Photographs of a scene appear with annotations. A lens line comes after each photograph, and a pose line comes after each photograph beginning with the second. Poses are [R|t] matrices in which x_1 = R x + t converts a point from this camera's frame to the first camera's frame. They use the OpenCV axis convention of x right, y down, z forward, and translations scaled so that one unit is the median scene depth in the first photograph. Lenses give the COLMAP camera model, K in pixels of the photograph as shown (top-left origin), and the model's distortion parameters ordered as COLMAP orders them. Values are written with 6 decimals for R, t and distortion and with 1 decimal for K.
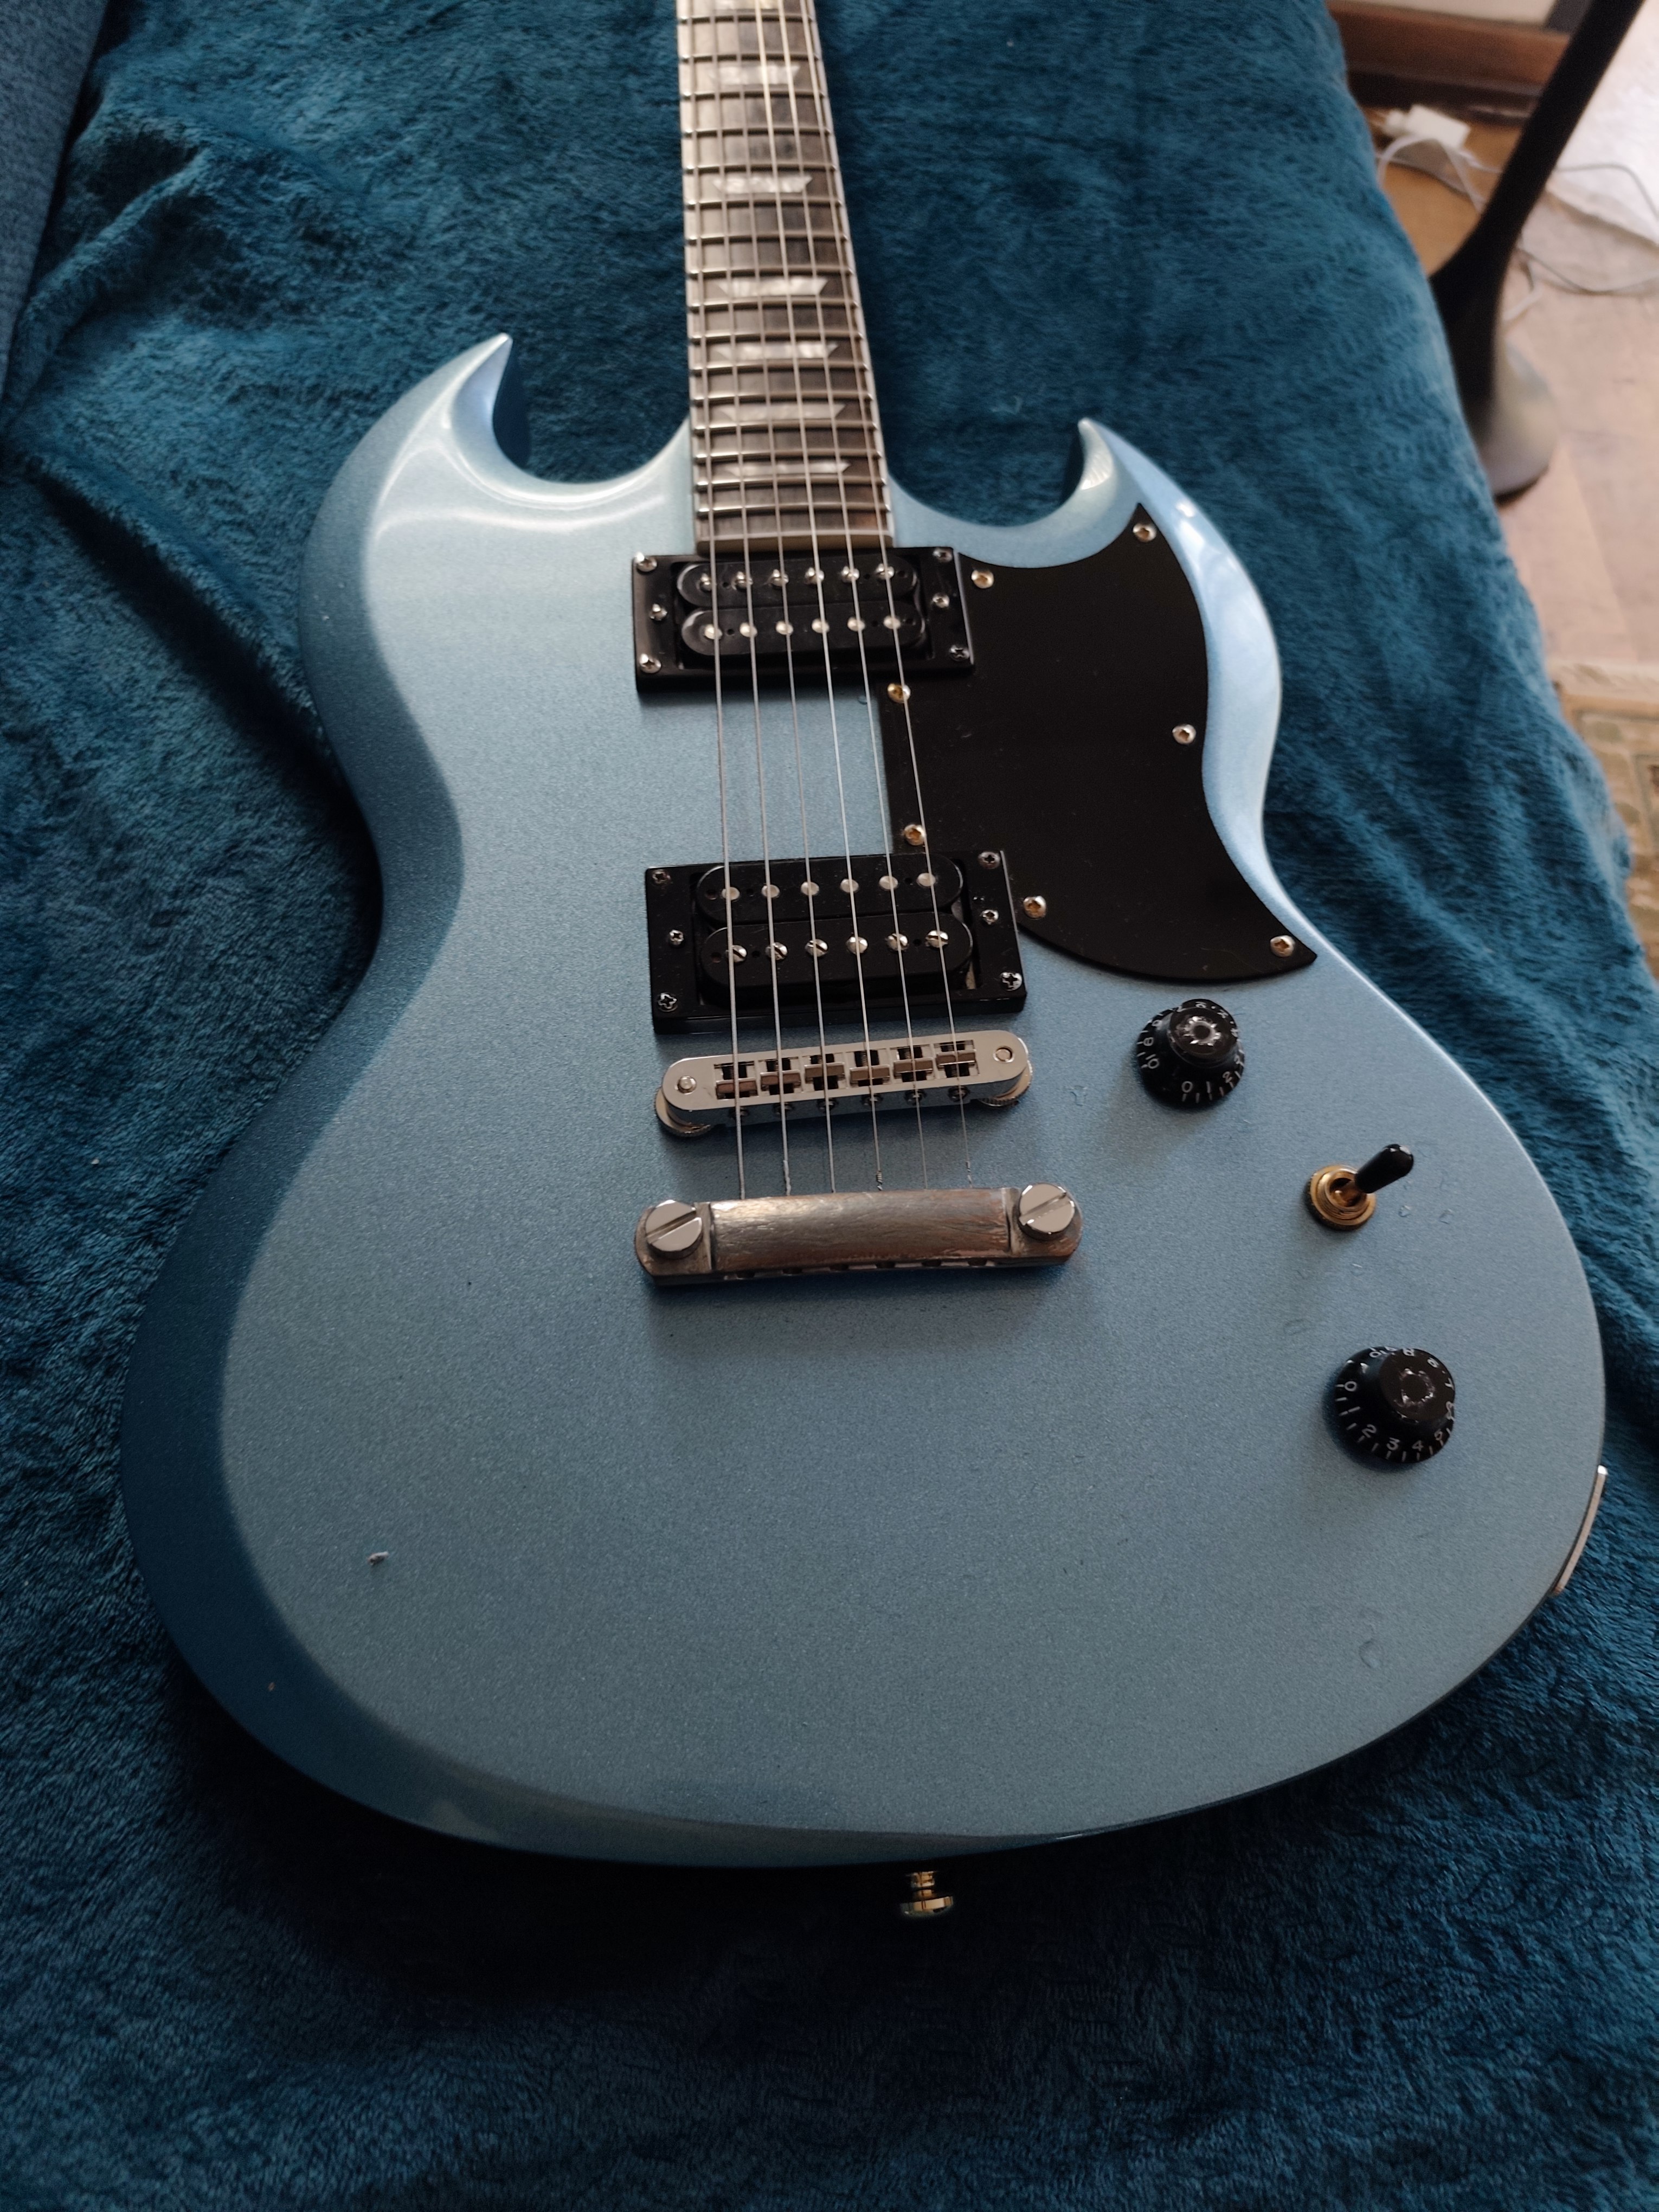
lens RADIAL K [[1578.0, 0, 845.5], [0, 1578.0, 1119.8], [0, 0, 1]] dist [-0.007329, -0.013657]
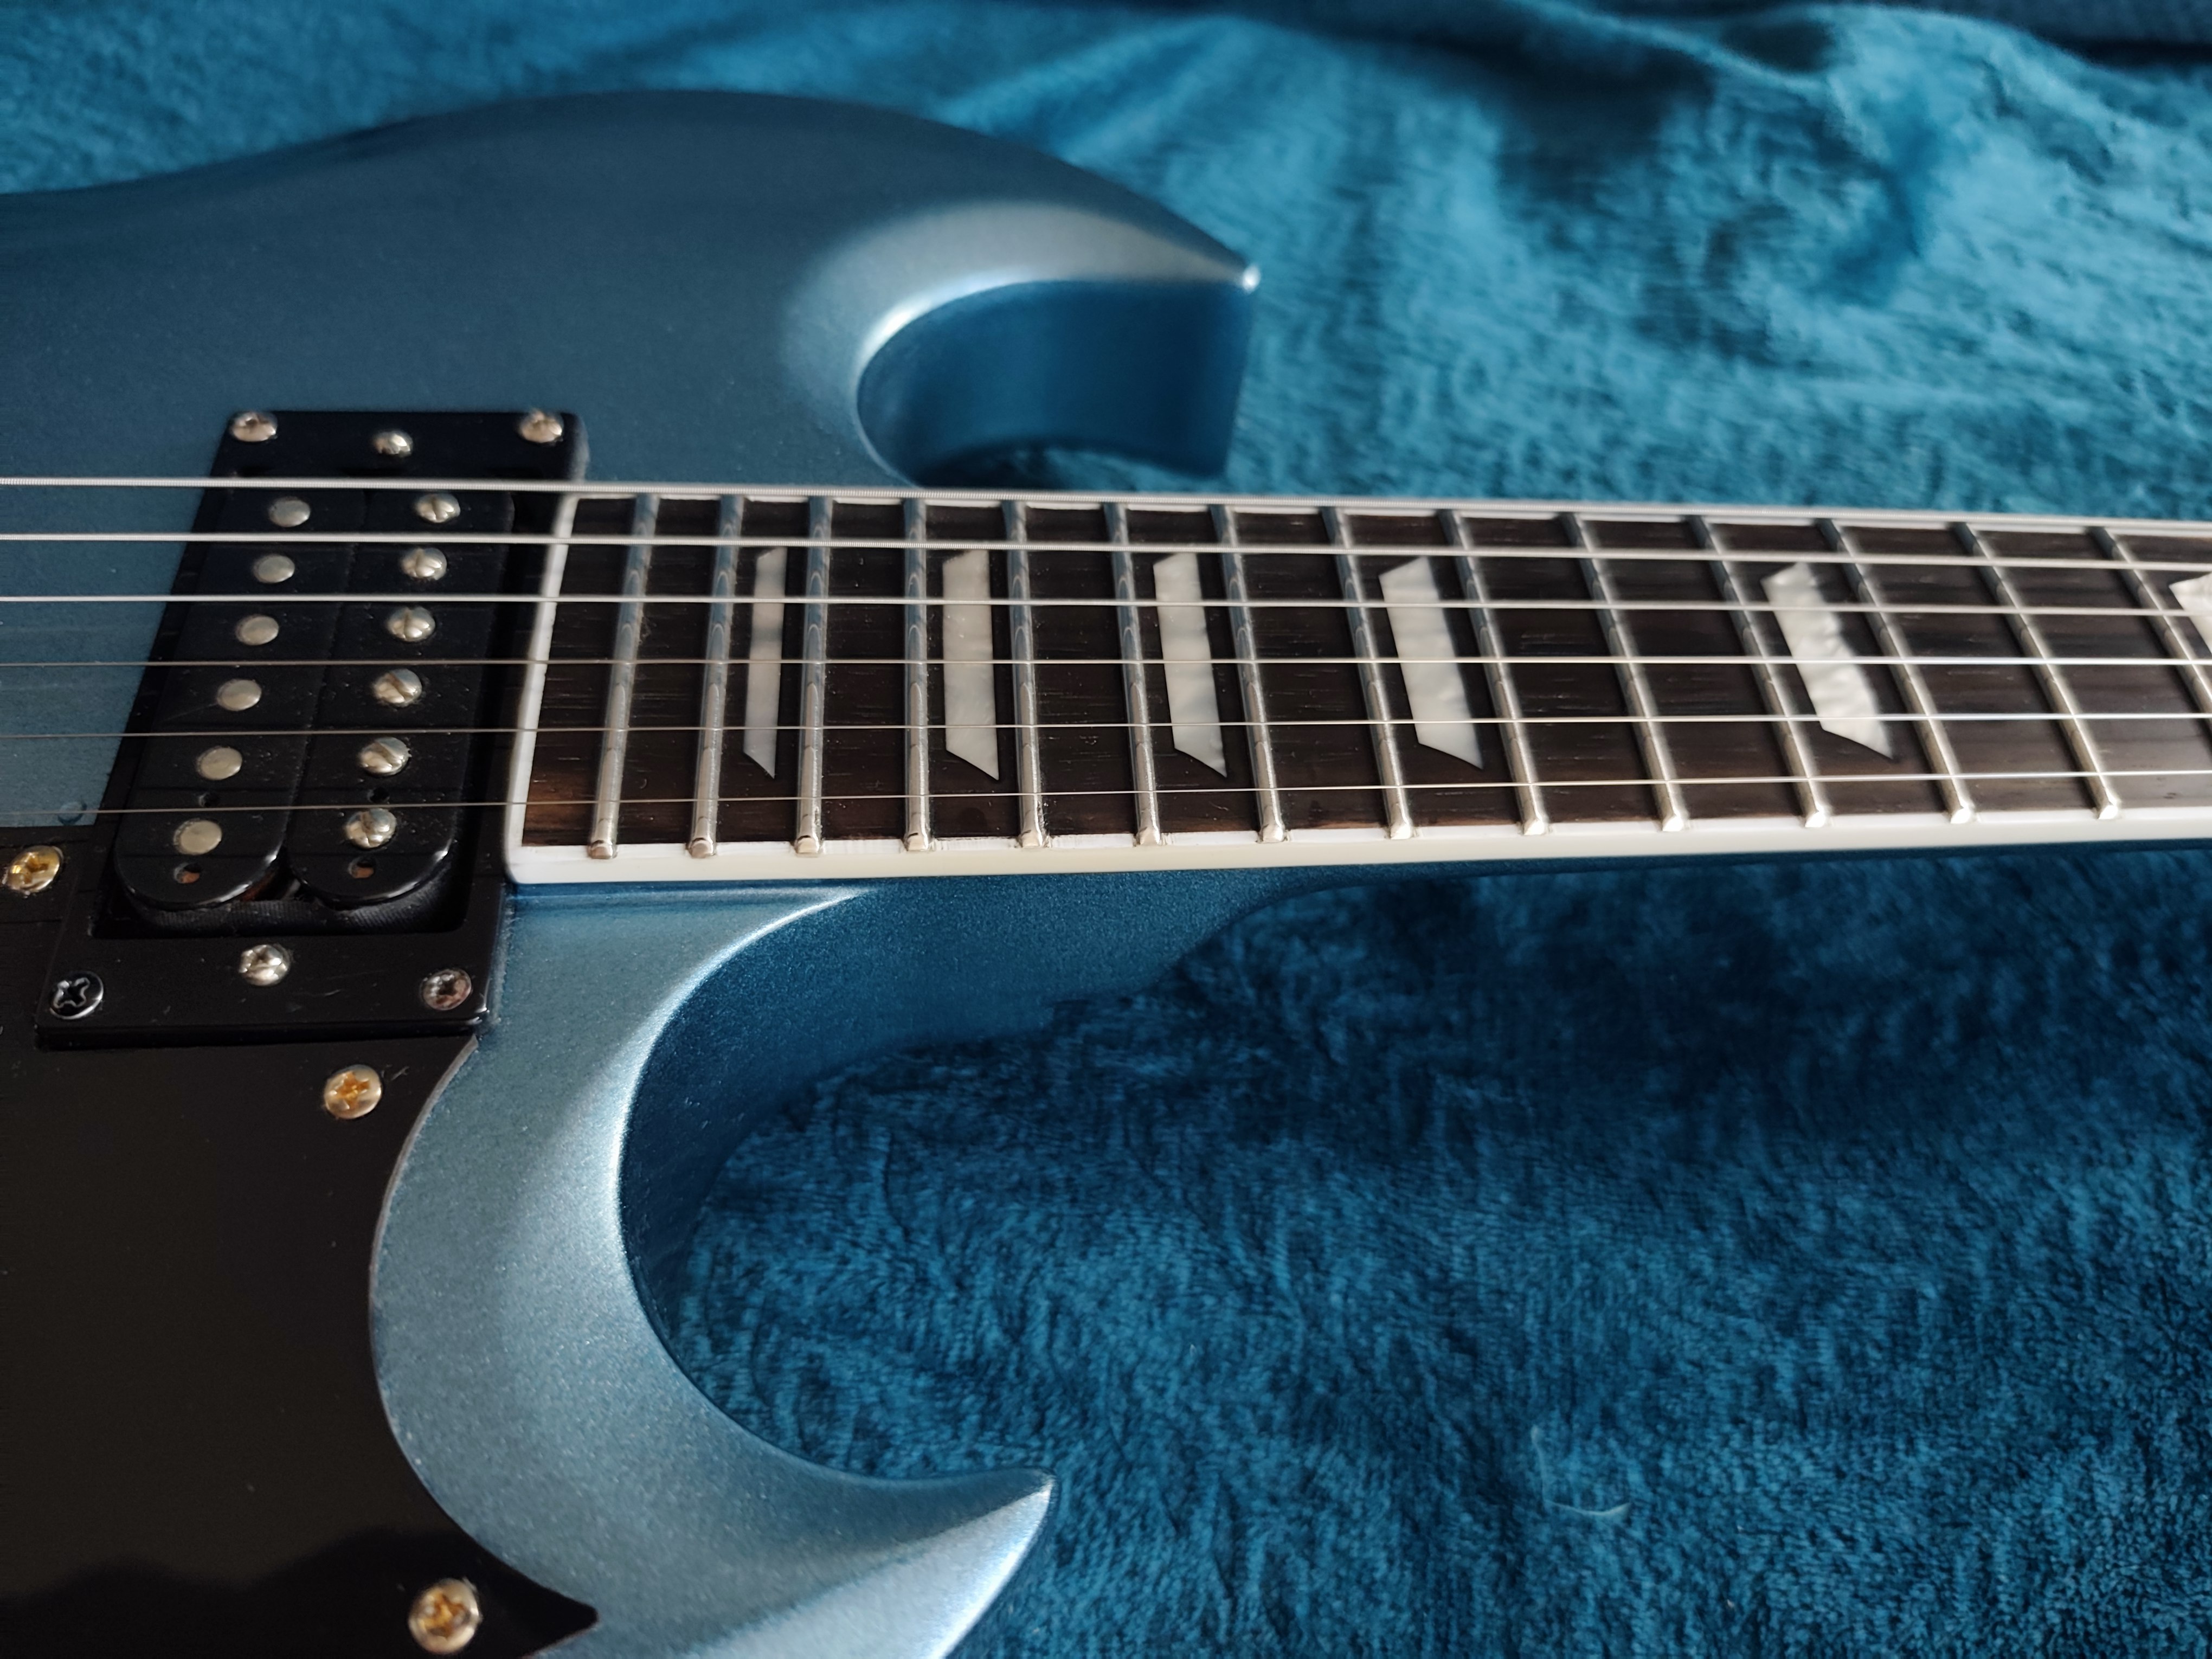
lens RADIAL K [[1578.0, 0, 1148.2], [0, 1578.0, 828.9], [0, 0, 1]] dist [-0.007329, -0.013657]
pose [[-0.004444, 0.802111, -0.597158, 0.231869], [-0.933053, 0.211483, 0.291011, -0.583730], [0.359712, 0.558473, 0.747472, 0.722723]]
